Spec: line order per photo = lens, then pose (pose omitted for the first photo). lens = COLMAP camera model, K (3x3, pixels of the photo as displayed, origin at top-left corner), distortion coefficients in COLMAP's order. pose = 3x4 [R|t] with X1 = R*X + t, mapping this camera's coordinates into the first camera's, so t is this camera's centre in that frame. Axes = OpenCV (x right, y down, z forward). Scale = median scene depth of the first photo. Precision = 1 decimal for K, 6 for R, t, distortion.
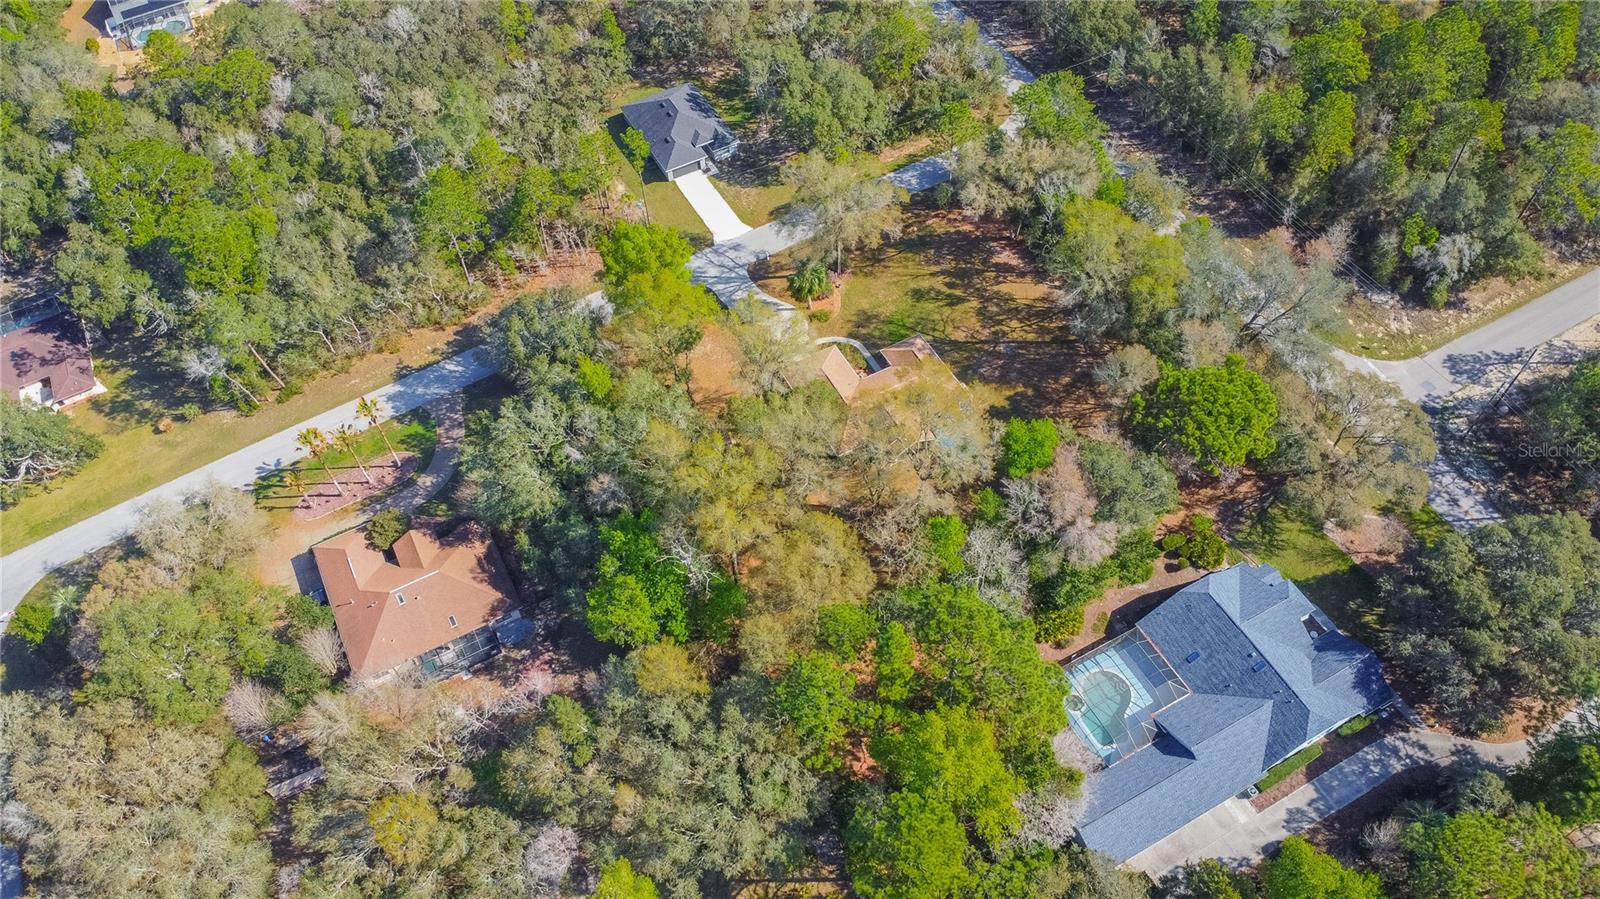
lens RADIAL K [[1189.0, 0, 775.9], [0, 1189.0, 393.7], [0, 0, 1]] dist [-0.025095, -0.006170]
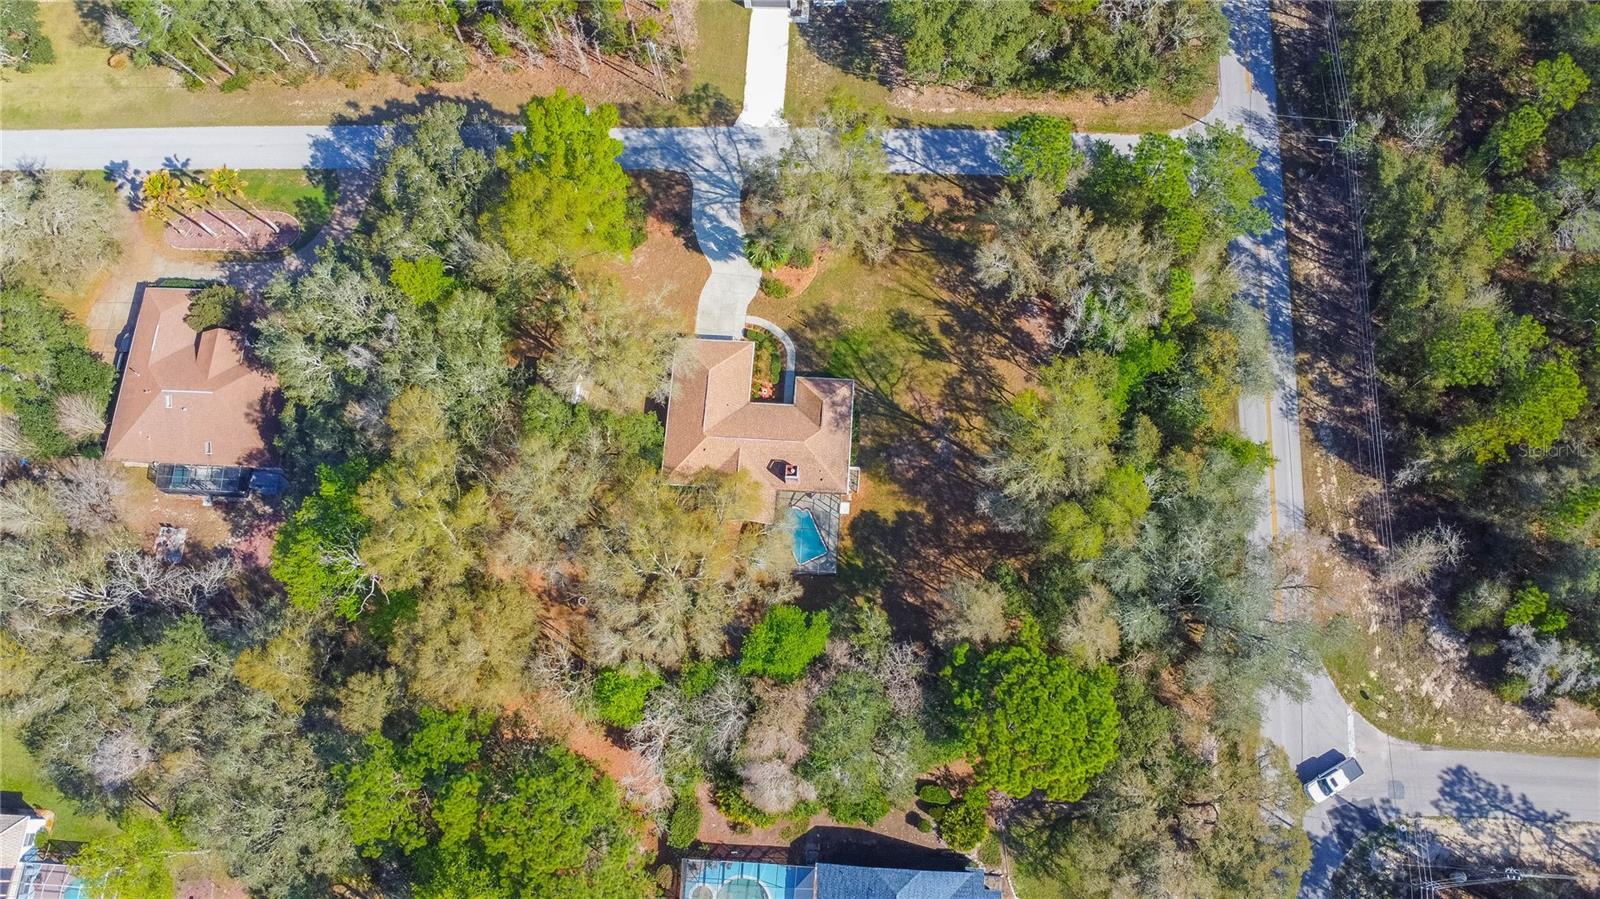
lens RADIAL K [[1205.4, 0, 796.7], [0, 1205.4, 407.0], [0, 0, 1]] dist [-0.042574, 0.027637]
pose [[0.860212, 0.486124, -0.154011, 0.222584], [-0.396293, 0.827357, 0.398037, -0.342480], [0.320917, -0.281362, 0.904349, 0.265596]]
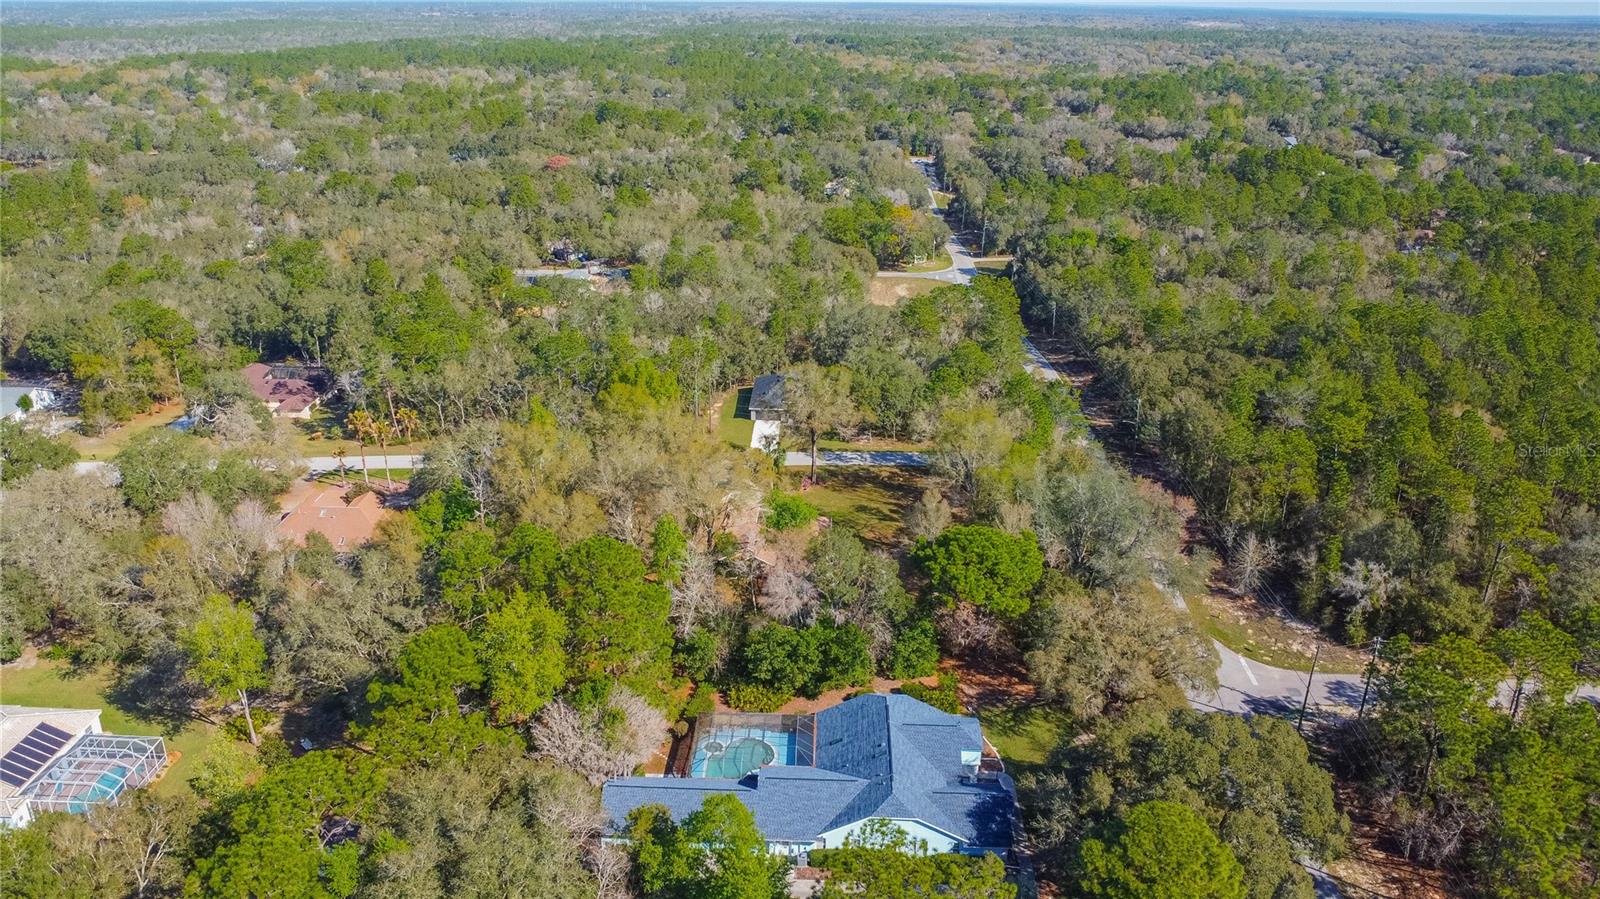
lens RADIAL K [[1189.0, 0, 775.9], [0, 1189.0, 393.7], [0, 0, 1]] dist [-0.025095, -0.006170]
pose [[0.862692, 0.219616, -0.455555, 0.557014], [-0.427284, 0.798392, -0.424262, 0.348944], [0.270537, 0.560659, 0.782605, 0.069843]]
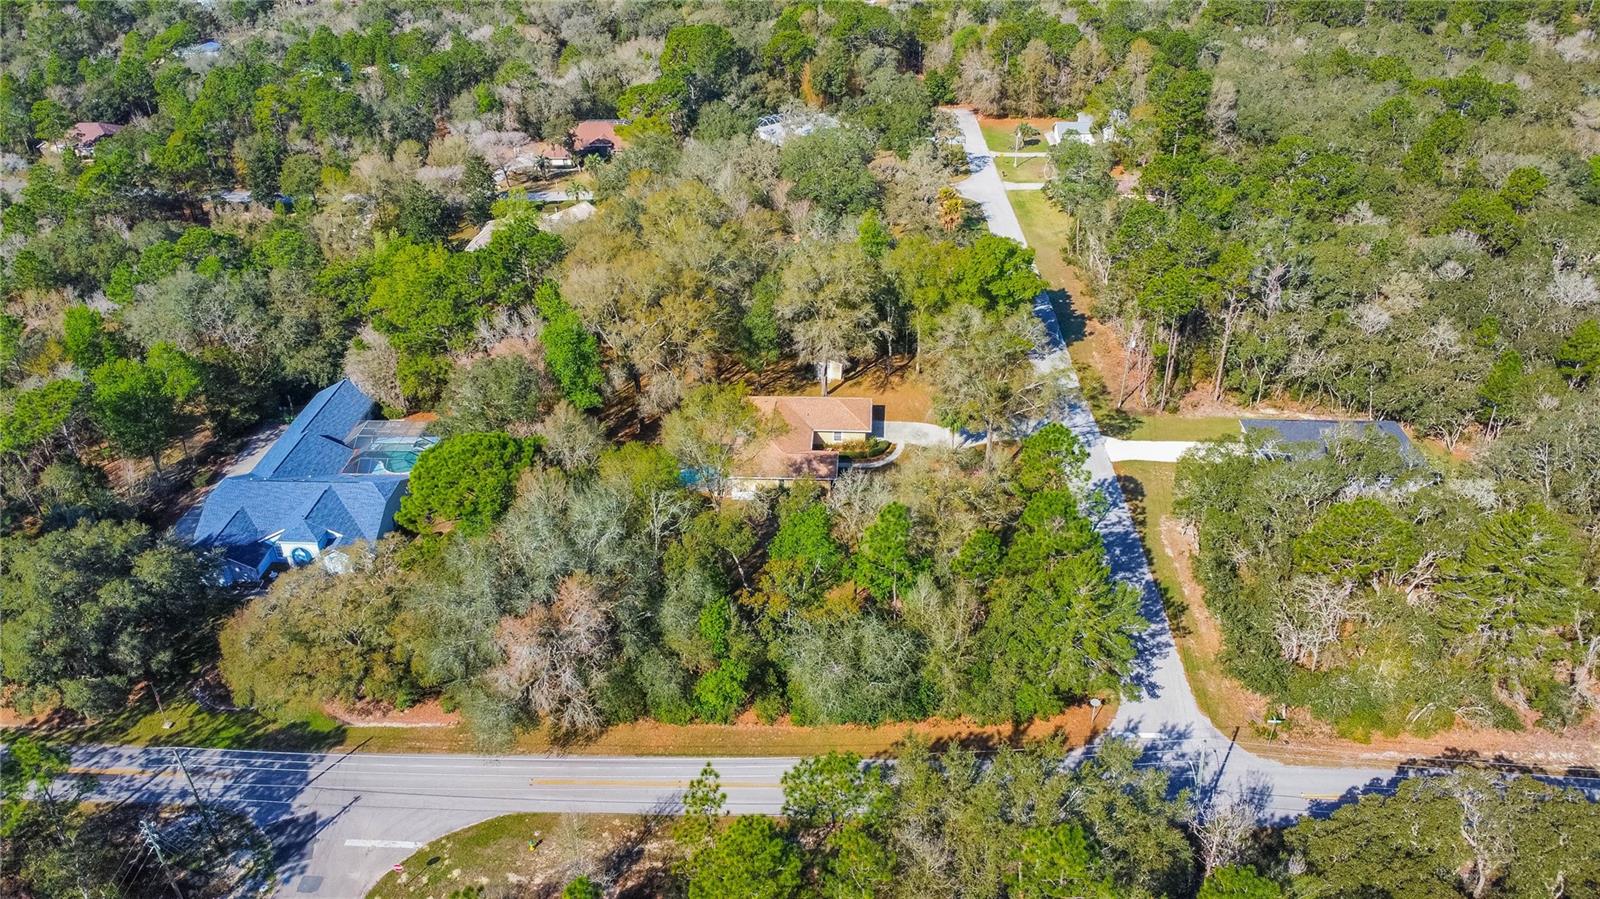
lens RADIAL K [[1158.7, 0, 794.8], [0, 1158.7, 452.2], [0, 0, 1]] dist [-0.035208, -0.002274]
pose [[-0.497875, 0.492765, -0.713655, 0.711952], [-0.643649, 0.341558, 0.684875, -0.600891], [0.581237, 0.800325, 0.147115, 0.861103]]
